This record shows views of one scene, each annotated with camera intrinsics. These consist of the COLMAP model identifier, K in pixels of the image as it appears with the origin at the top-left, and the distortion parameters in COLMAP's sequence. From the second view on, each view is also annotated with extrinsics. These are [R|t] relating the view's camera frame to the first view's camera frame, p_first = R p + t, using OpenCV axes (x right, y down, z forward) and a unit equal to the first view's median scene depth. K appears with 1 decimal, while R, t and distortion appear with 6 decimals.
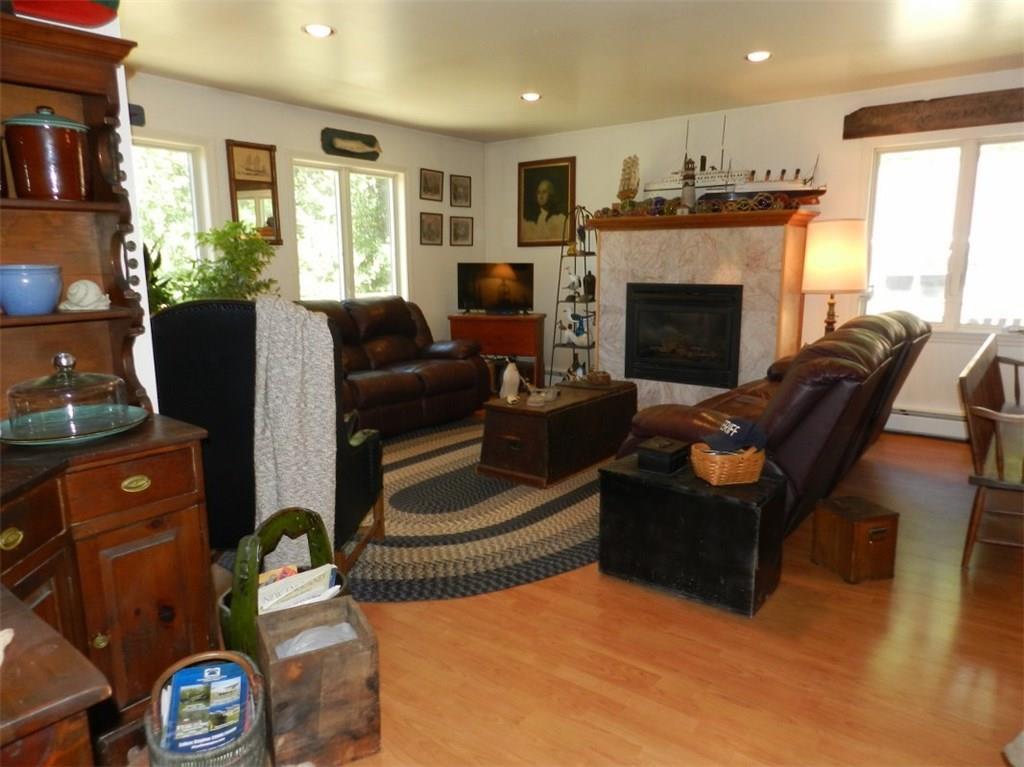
lens RADIAL K [[683.7, 0, 512.0], [0, 683.7, 383.5], [0, 0, 1]] dist [-0.001680, 0.000492]
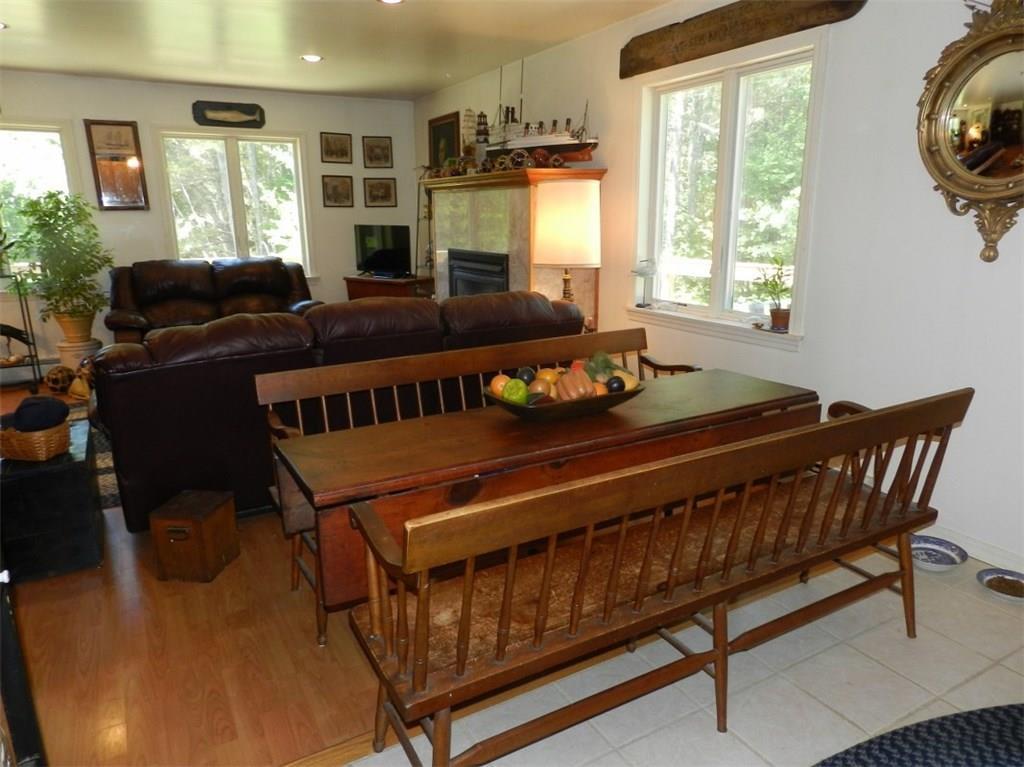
lens RADIAL K [[687.5, 0, 512.0], [0, 687.5, 383.5], [0, 0, 1]] dist [0.001033, -0.002114]
pose [[0.923578, 0.090560, -0.372562, 0.607841], [-0.065277, 0.994659, 0.079954, -0.042946], [0.377812, -0.049524, 0.924557, 0.143187]]
